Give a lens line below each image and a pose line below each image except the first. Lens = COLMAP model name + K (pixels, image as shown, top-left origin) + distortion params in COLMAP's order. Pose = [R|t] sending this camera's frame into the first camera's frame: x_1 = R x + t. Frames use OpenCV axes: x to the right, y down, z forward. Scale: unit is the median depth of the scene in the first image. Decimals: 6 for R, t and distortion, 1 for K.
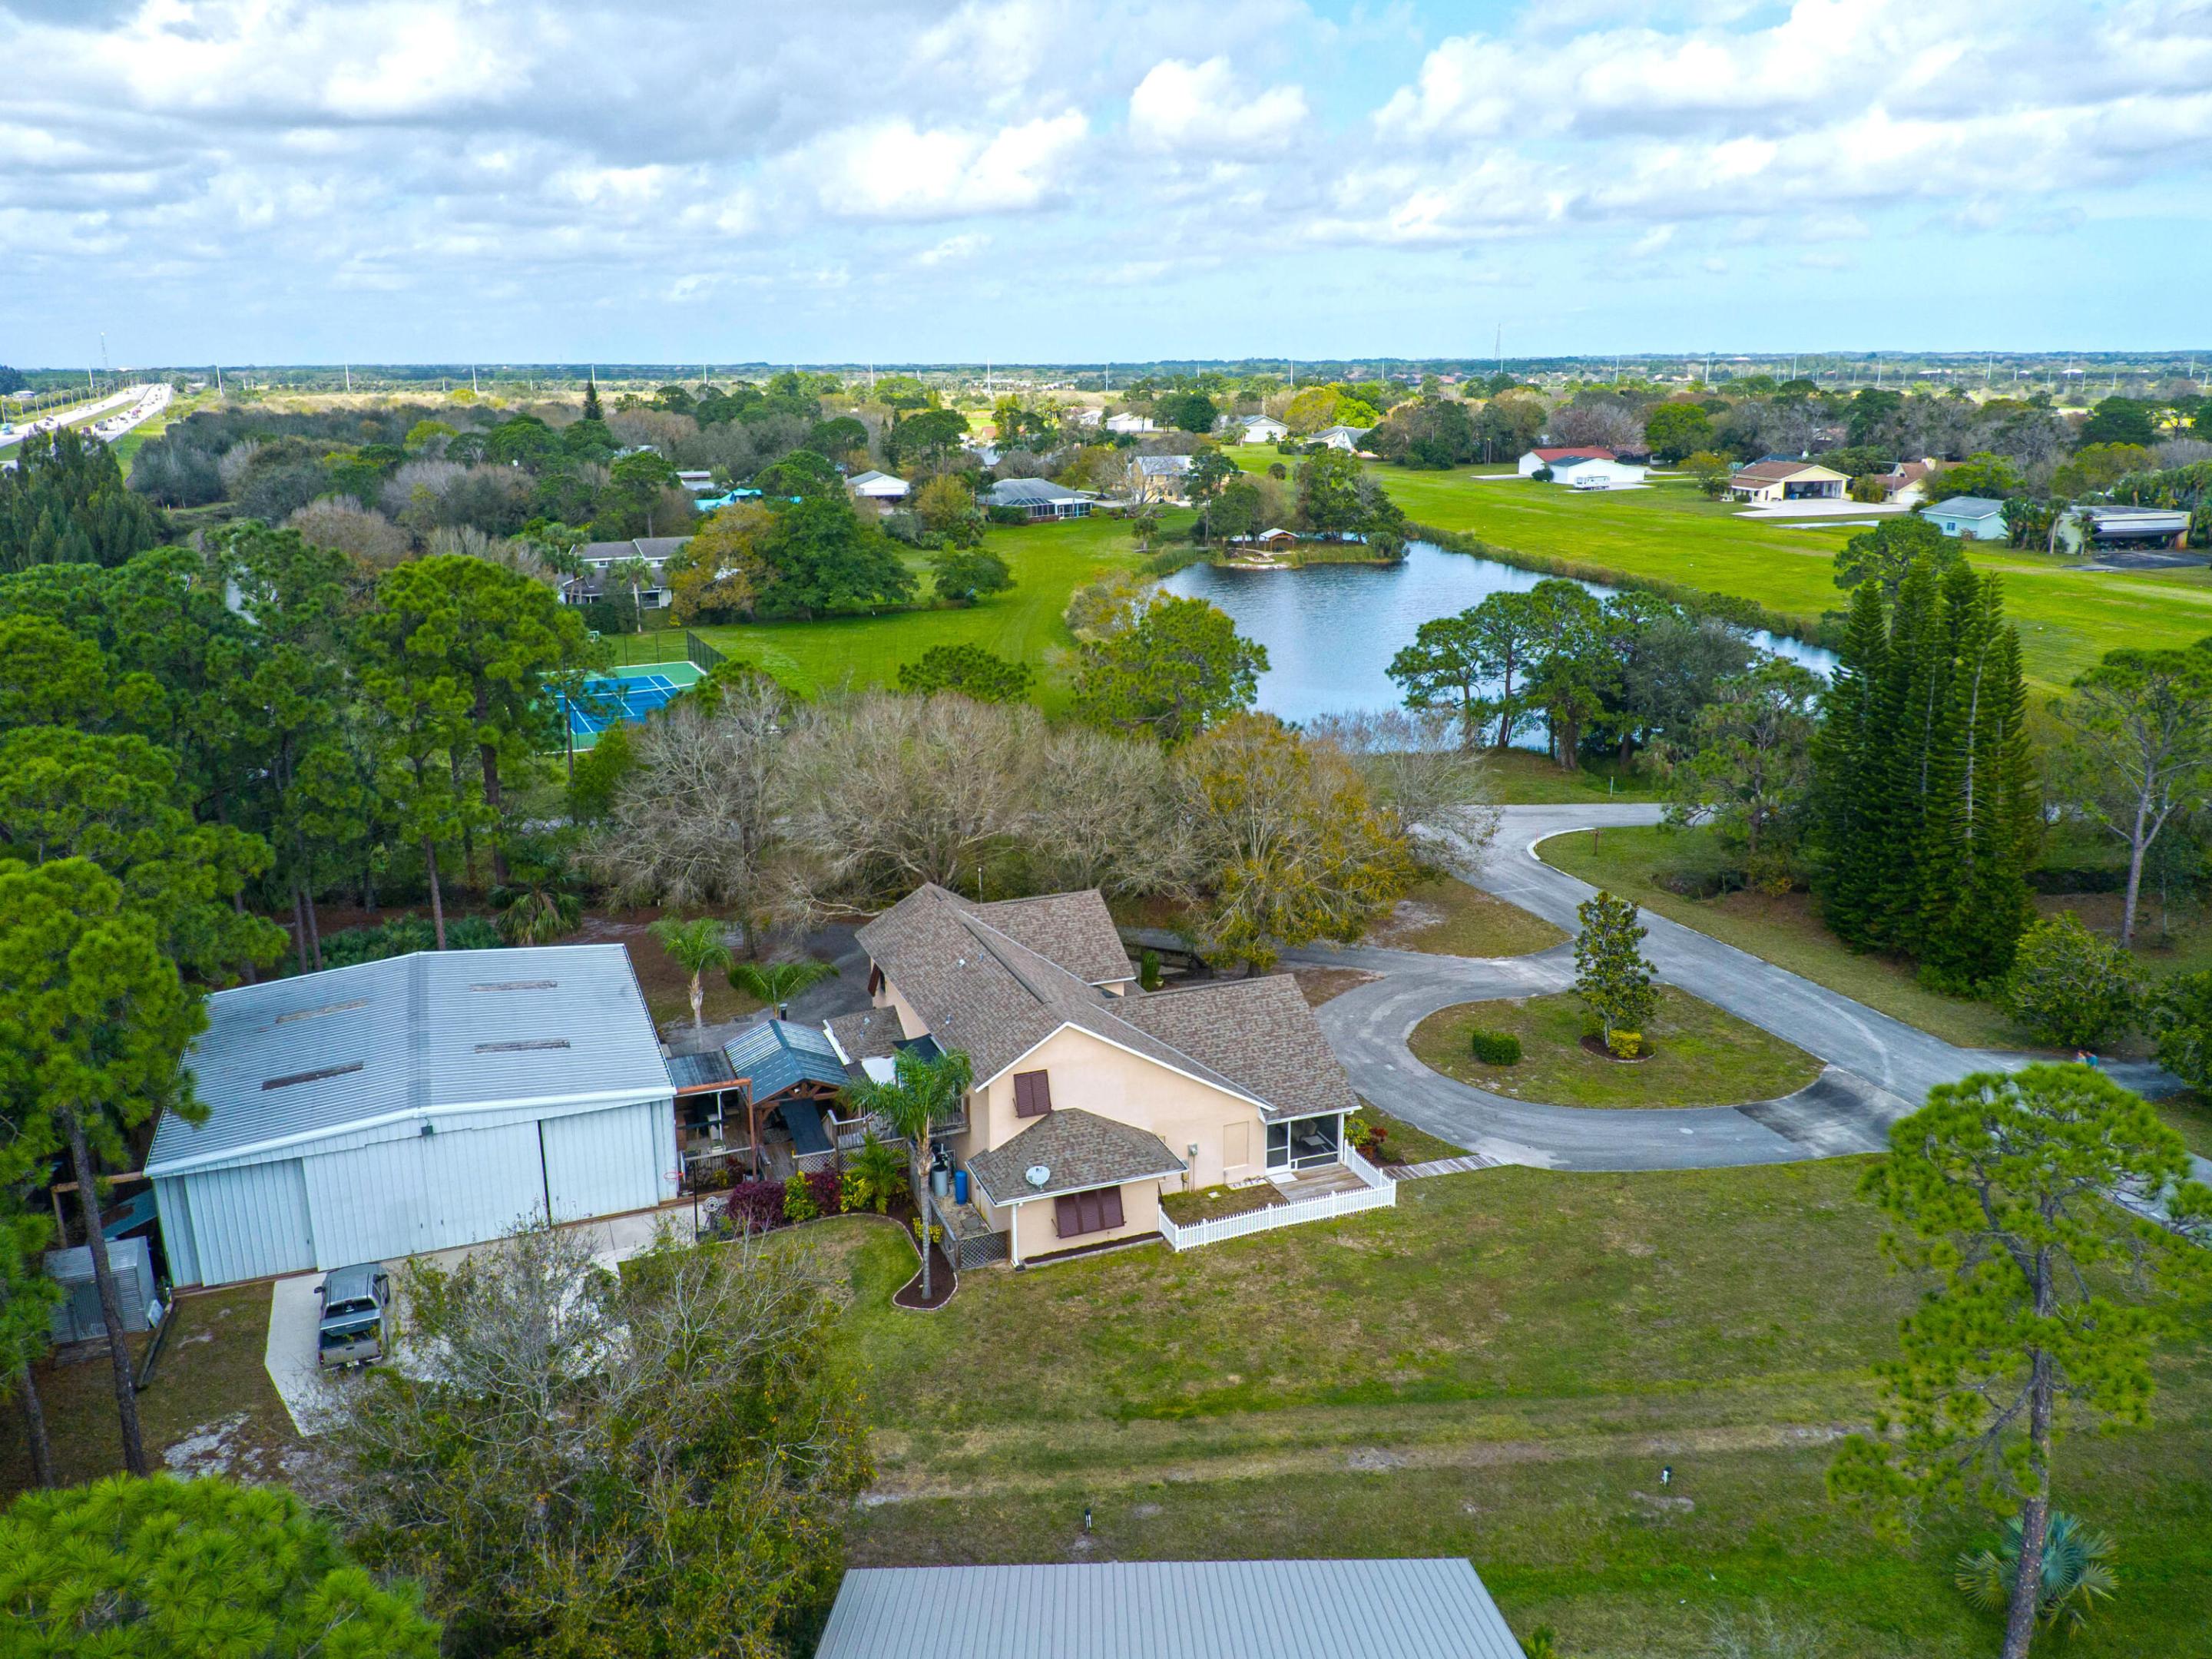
lens RADIAL K [[1693.6, 0, 1109.1], [0, 1693.6, 834.0], [0, 0, 1]] dist [0.106085, -0.187452]
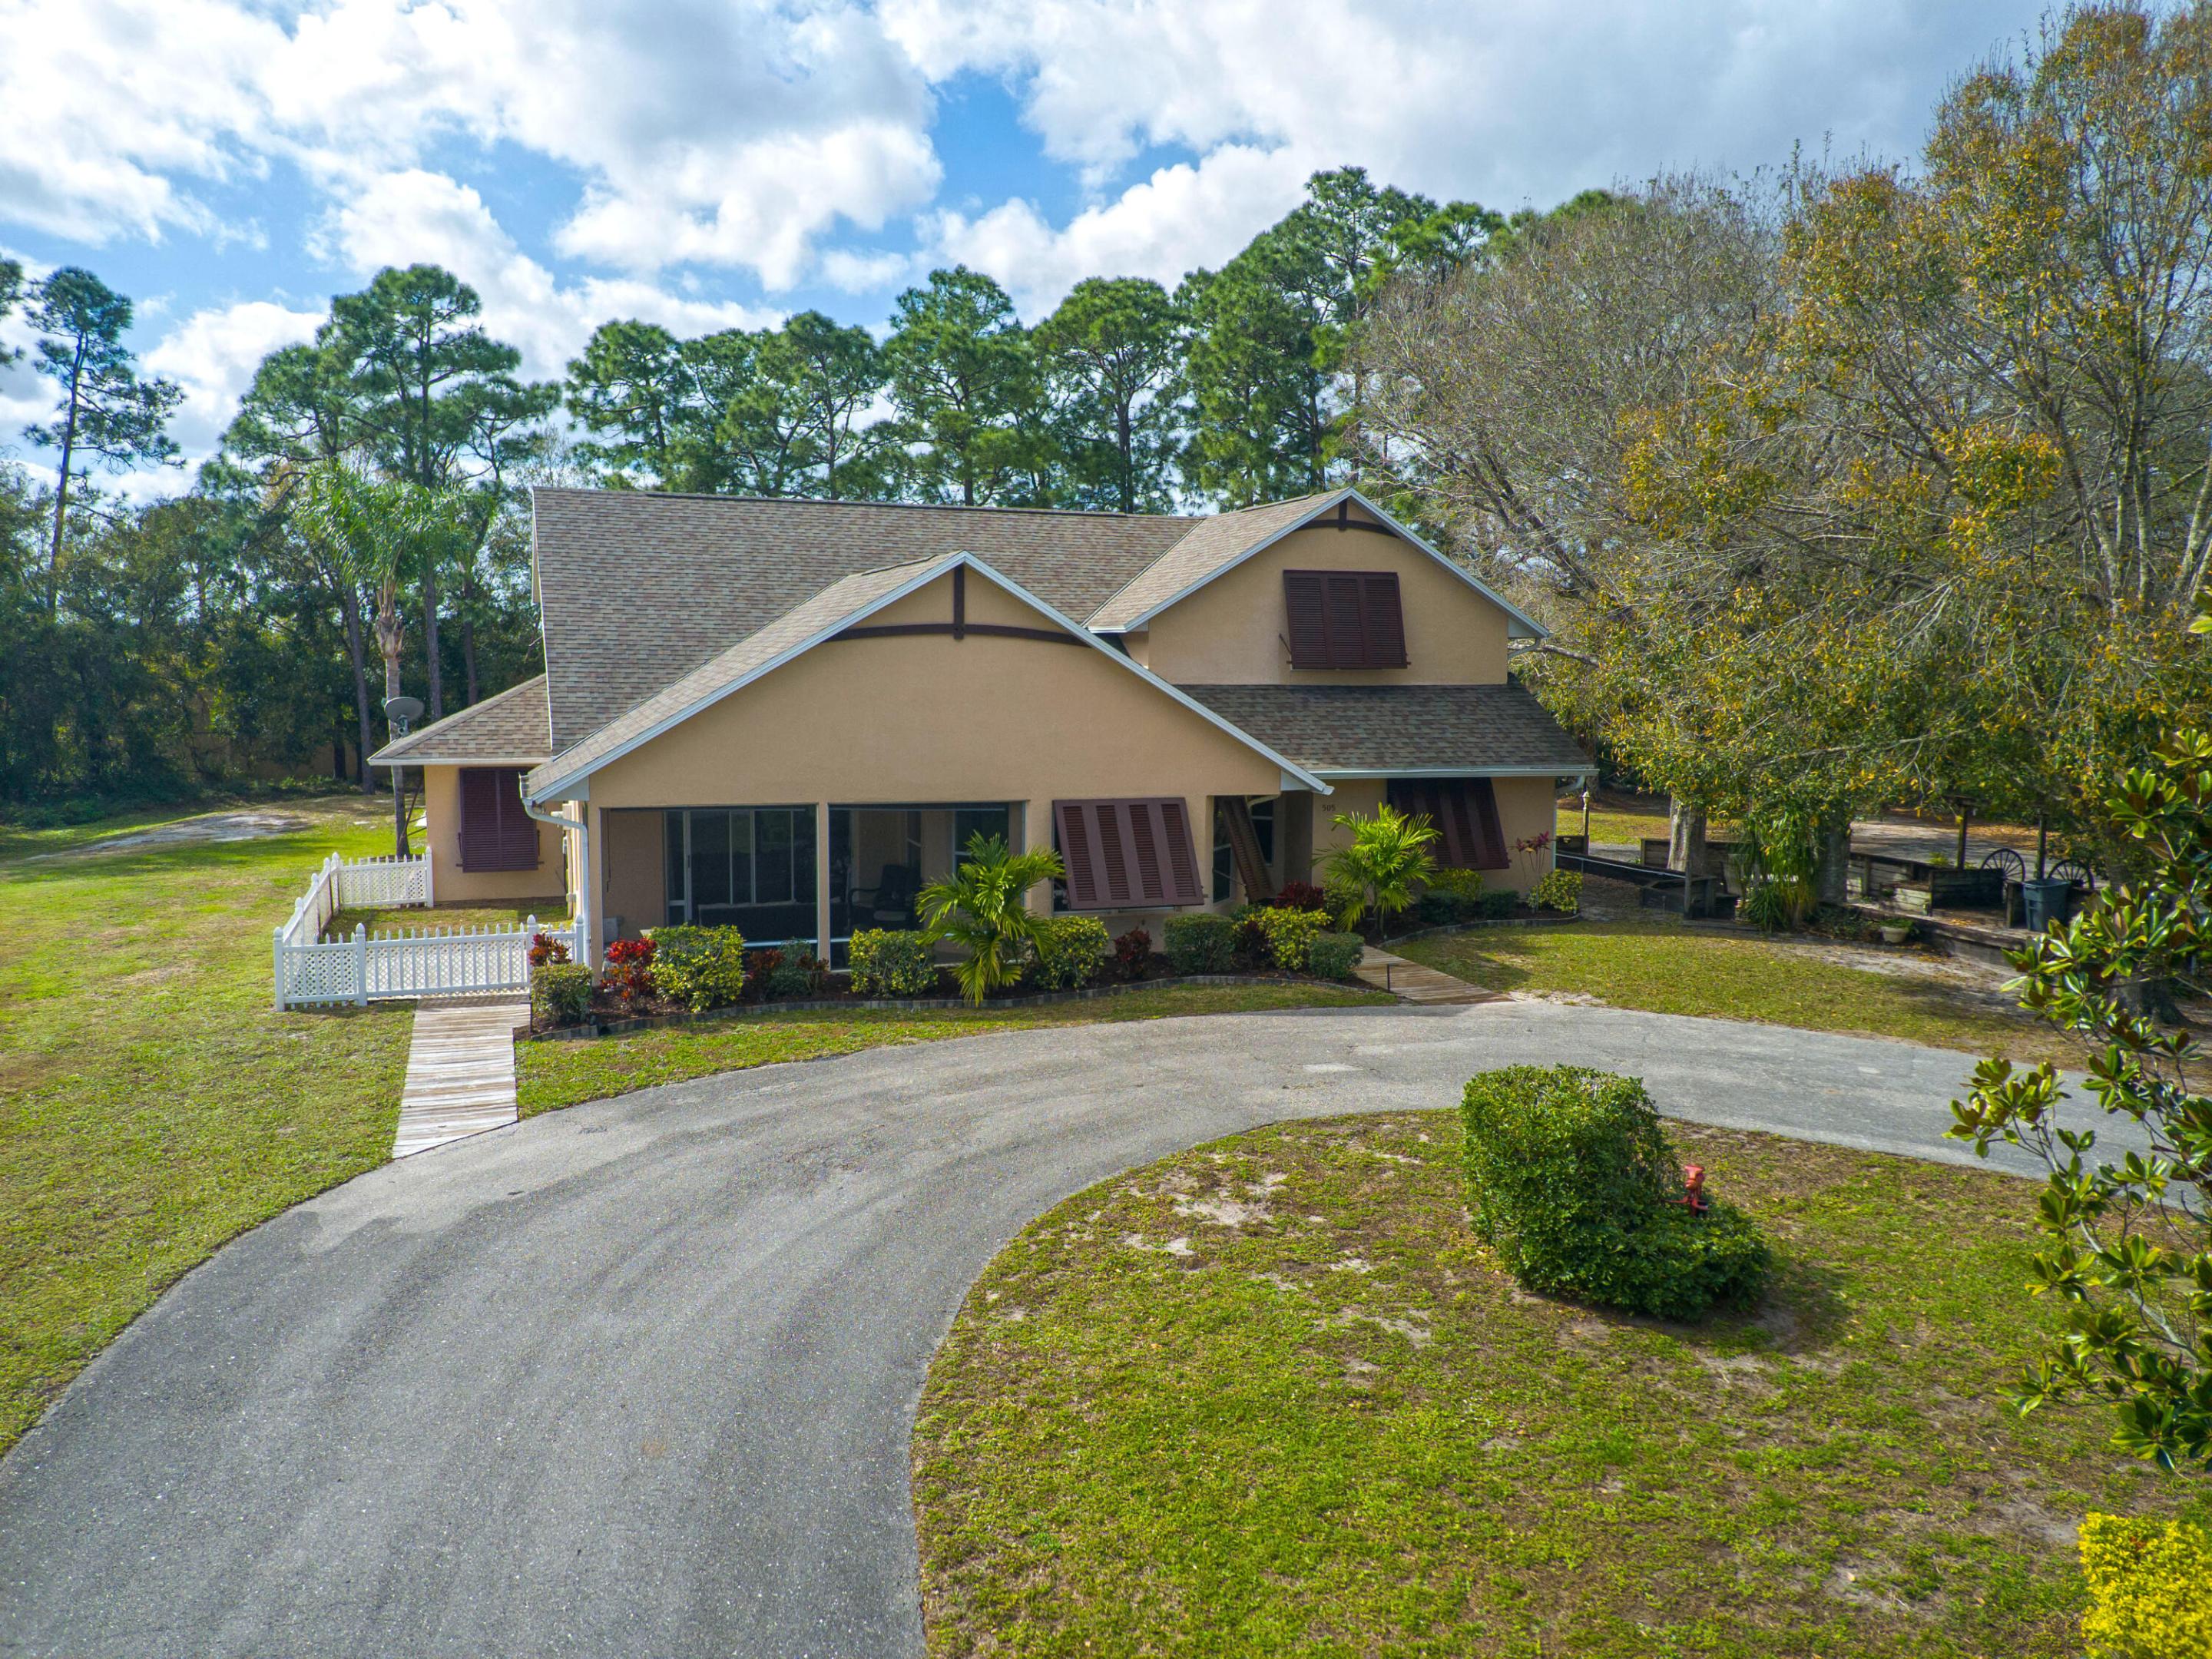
lens RADIAL K [[1672.3, 0, 1106.0], [0, 1672.3, 829.5], [0, 0, 1]] dist [0.102944, -0.176043]
pose [[-0.028877, 0.109253, -0.993594, 0.154284], [-0.272010, 0.955639, 0.112985, 0.030984], [0.961861, 0.273530, 0.002122, 0.357193]]
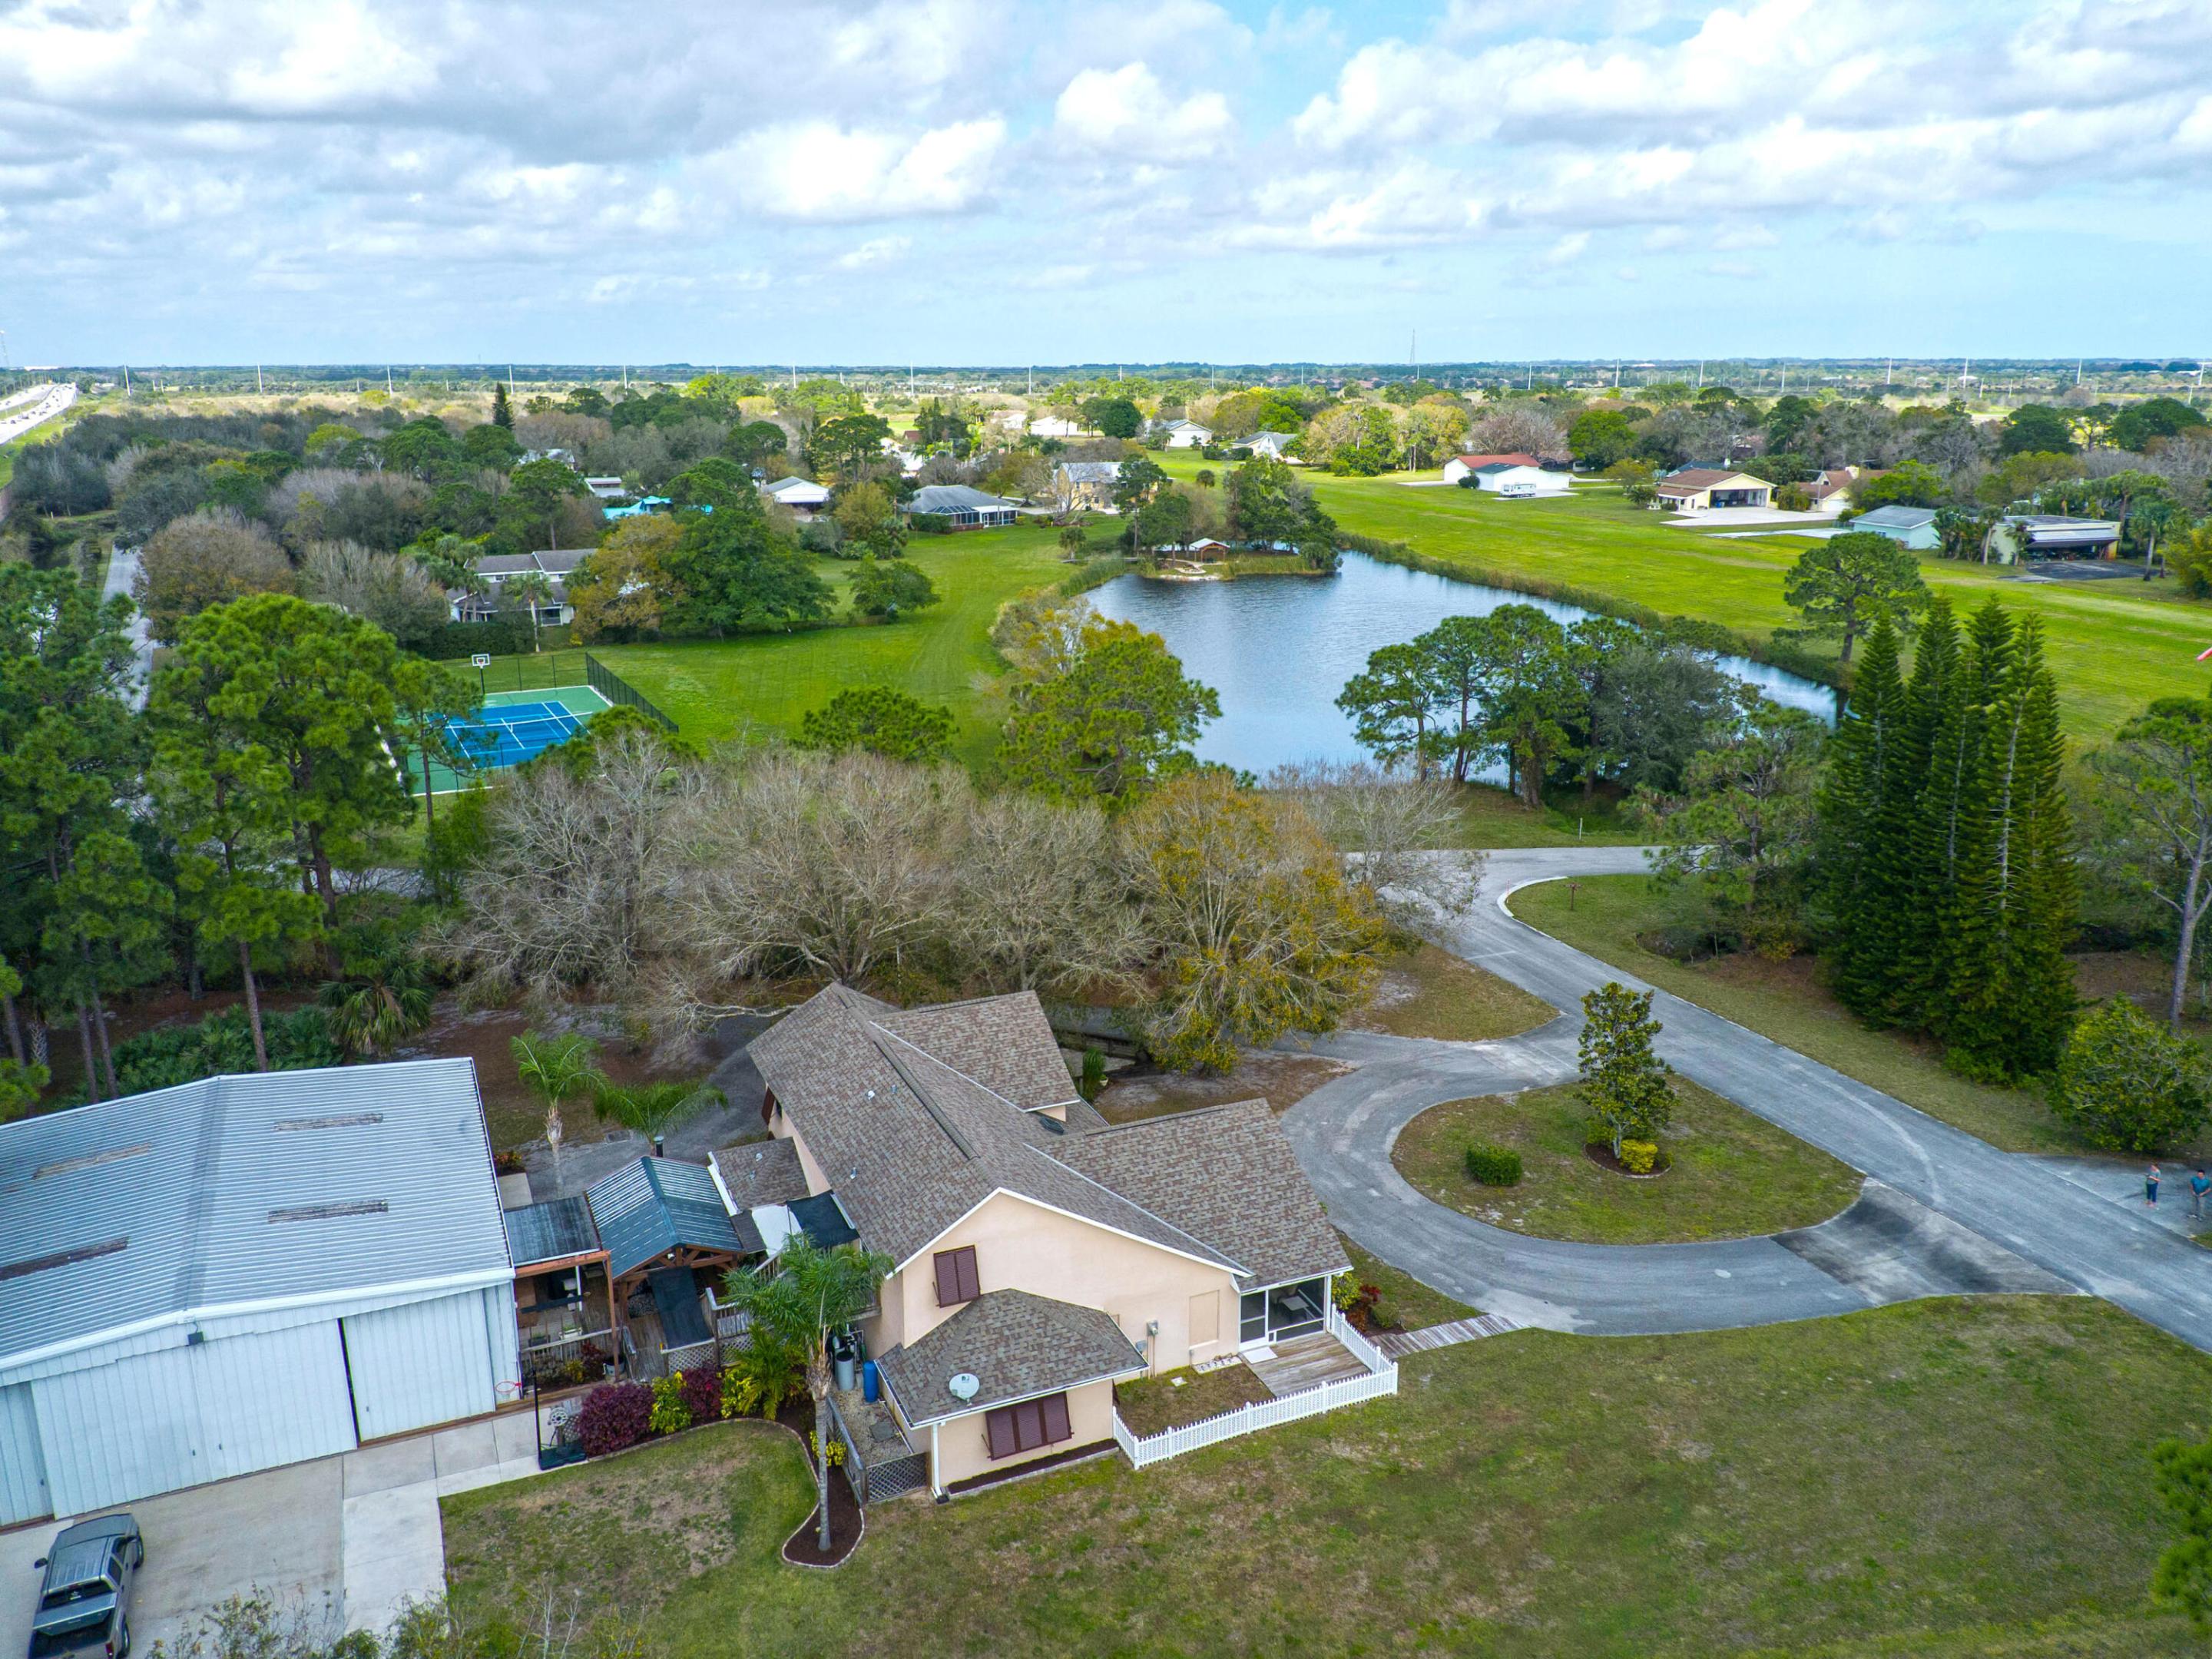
lens RADIAL K [[1672.3, 0, 1106.0], [0, 1672.3, 829.5], [0, 0, 1]] dist [0.102944, -0.176043]
pose [[0.999087, -0.007249, 0.042109, -0.001910], [0.007288, 0.999973, -0.000779, -0.017568], [-0.042102, 0.001085, 0.999113, 0.057473]]
